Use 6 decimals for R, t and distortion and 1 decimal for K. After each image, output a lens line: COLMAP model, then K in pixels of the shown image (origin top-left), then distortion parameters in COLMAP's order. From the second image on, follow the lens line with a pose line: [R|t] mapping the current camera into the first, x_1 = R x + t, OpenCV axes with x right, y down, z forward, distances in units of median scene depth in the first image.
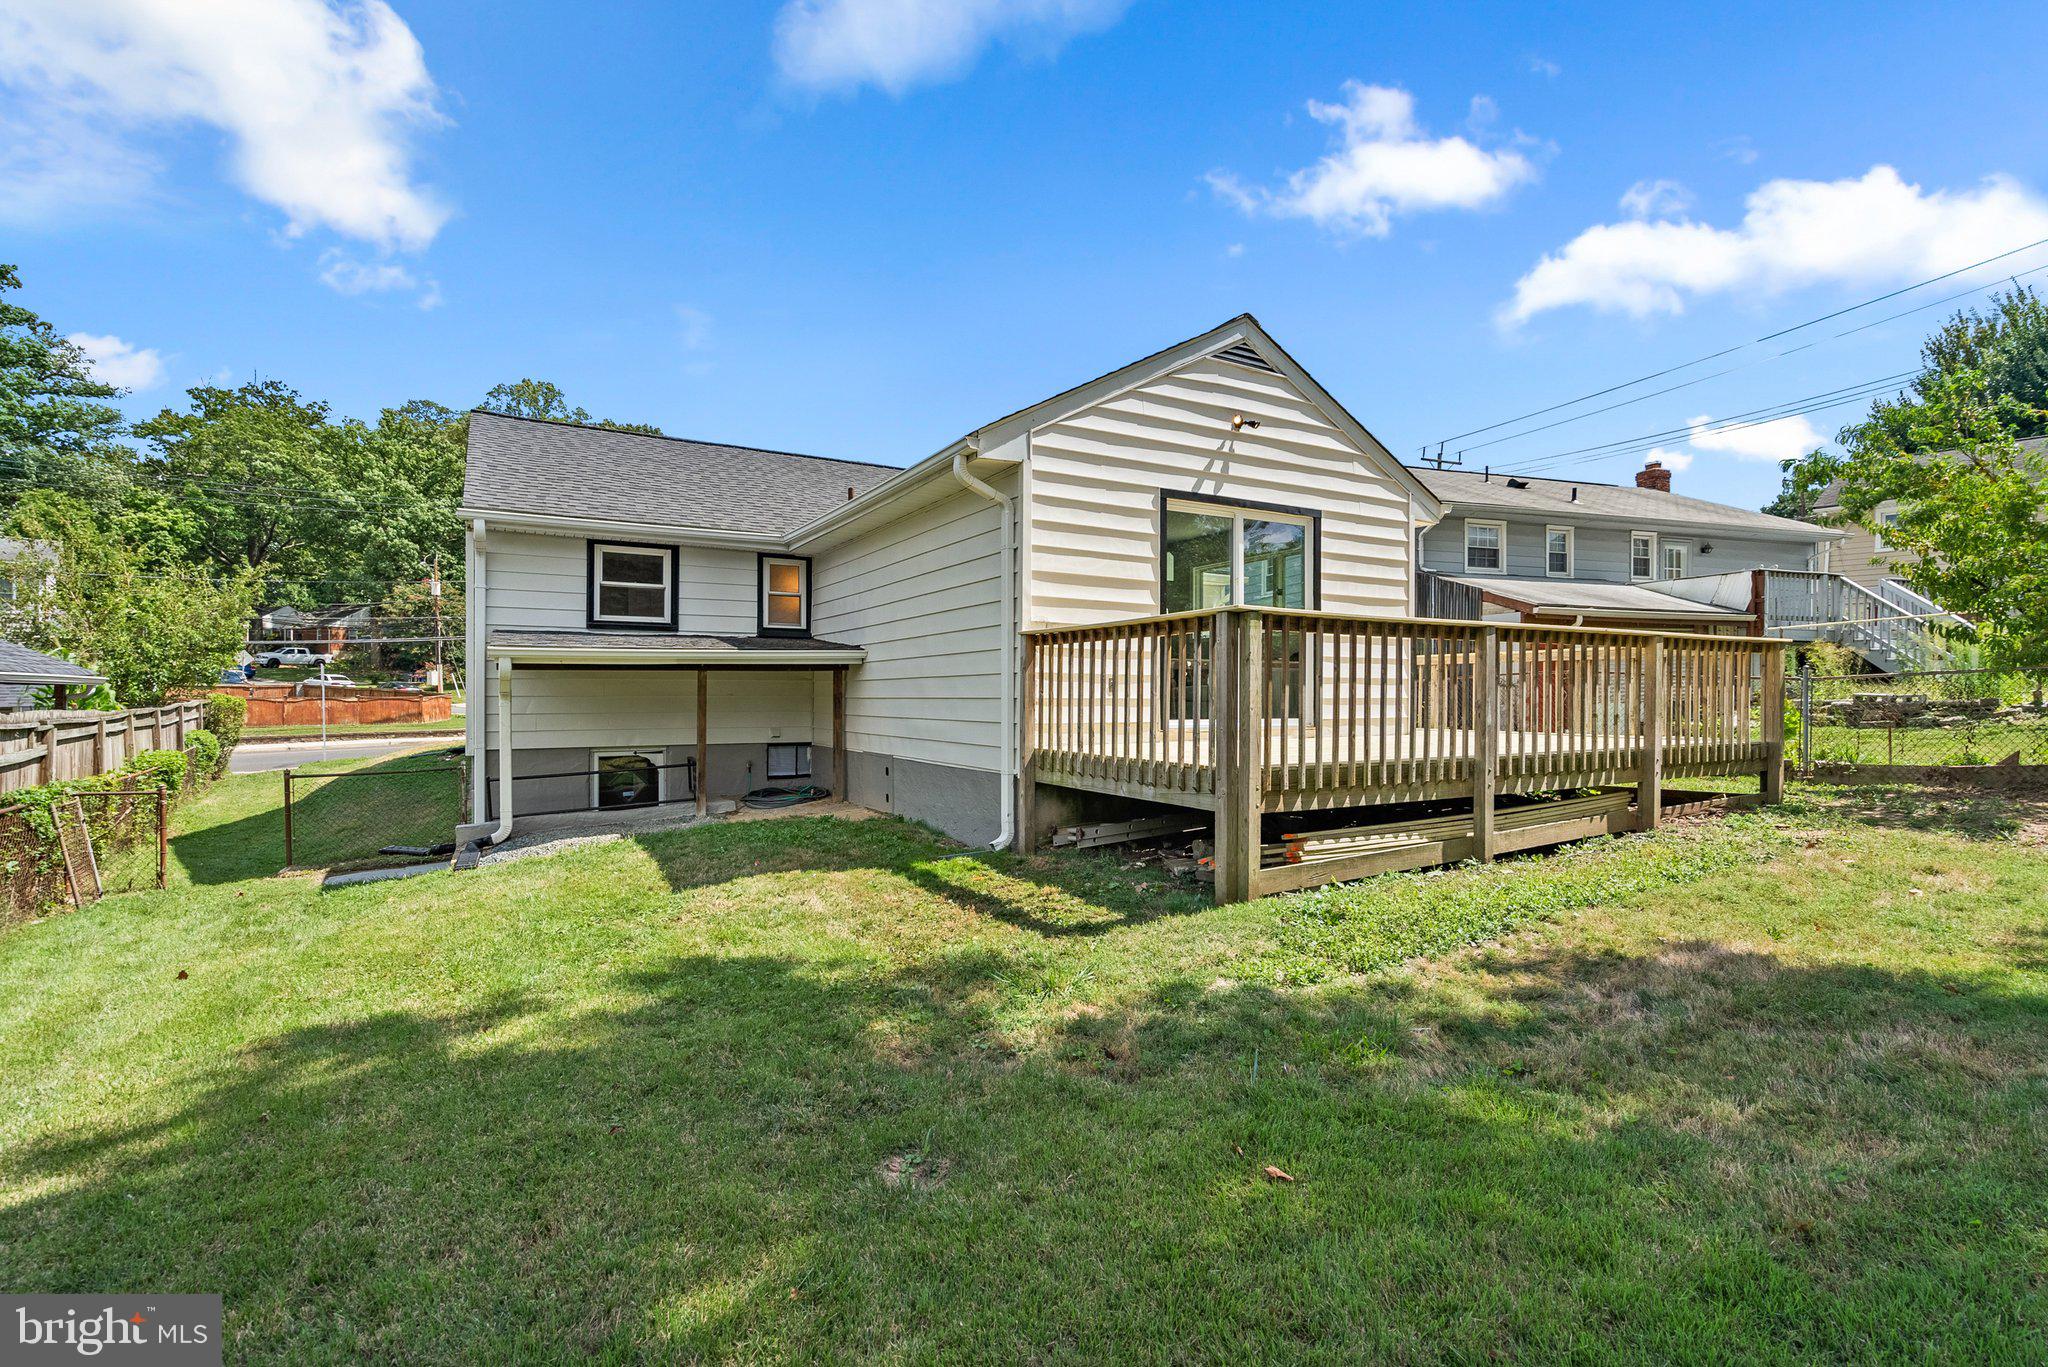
lens RADIAL K [[934.1, 0, 1027.6], [0, 934.1, 666.2], [0, 0, 1]] dist [-0.003392, 0.000194]
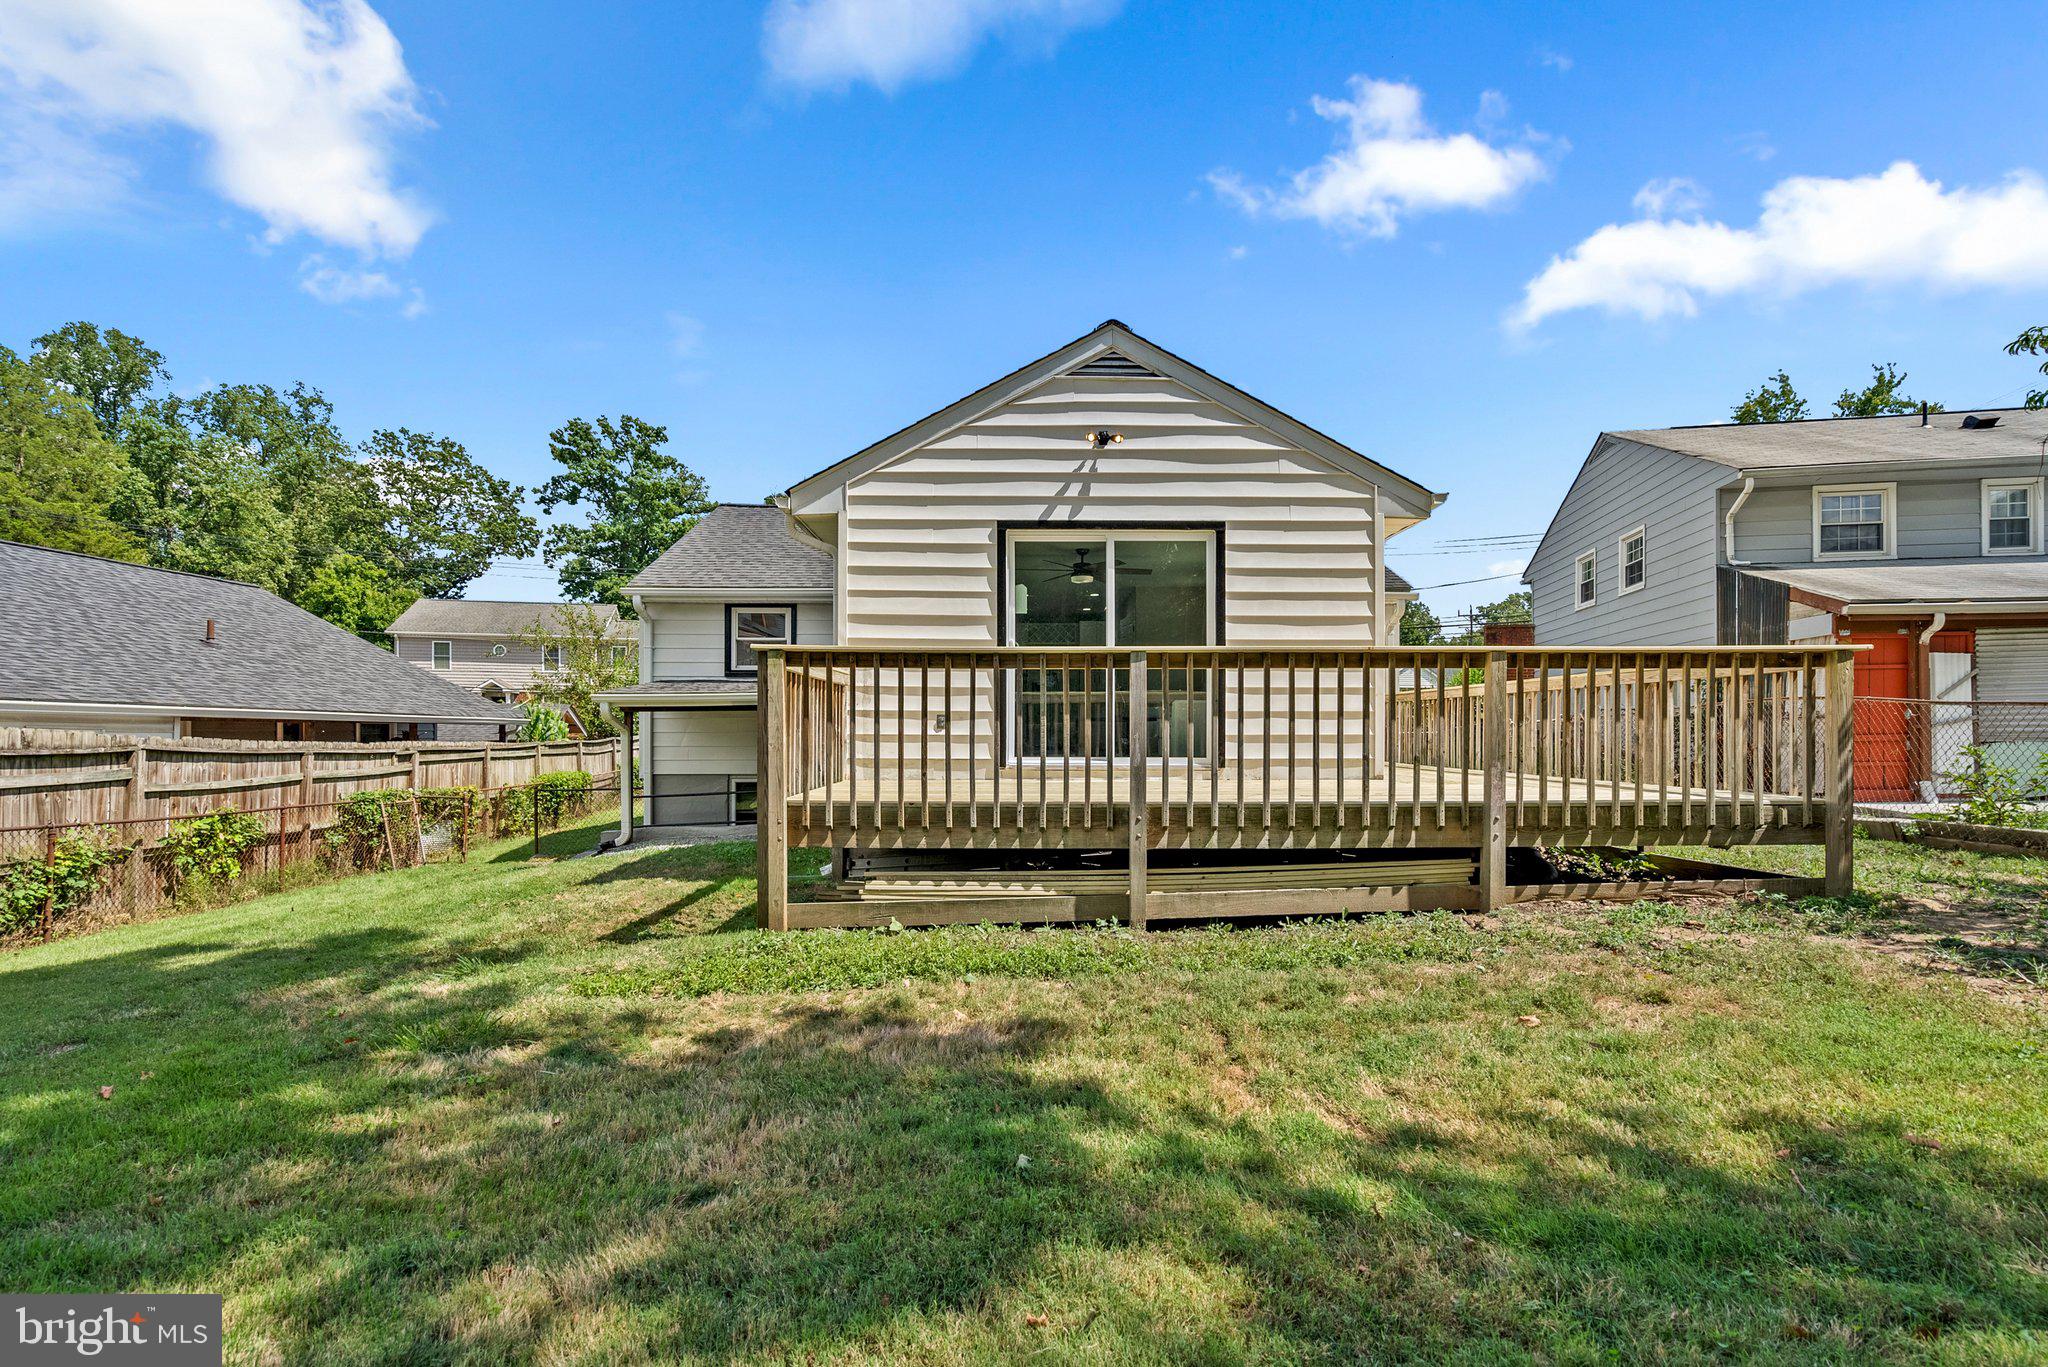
lens RADIAL K [[935.9, 0, 1024.2], [0, 935.9, 699.6], [0, 0, 1]] dist [-0.000252, 0.000197]
pose [[0.875903, -0.016493, -0.482205, 0.608641], [0.015992, 0.999859, -0.005149, 0.003151], [0.482222, -0.003201, 0.876043, 0.142434]]
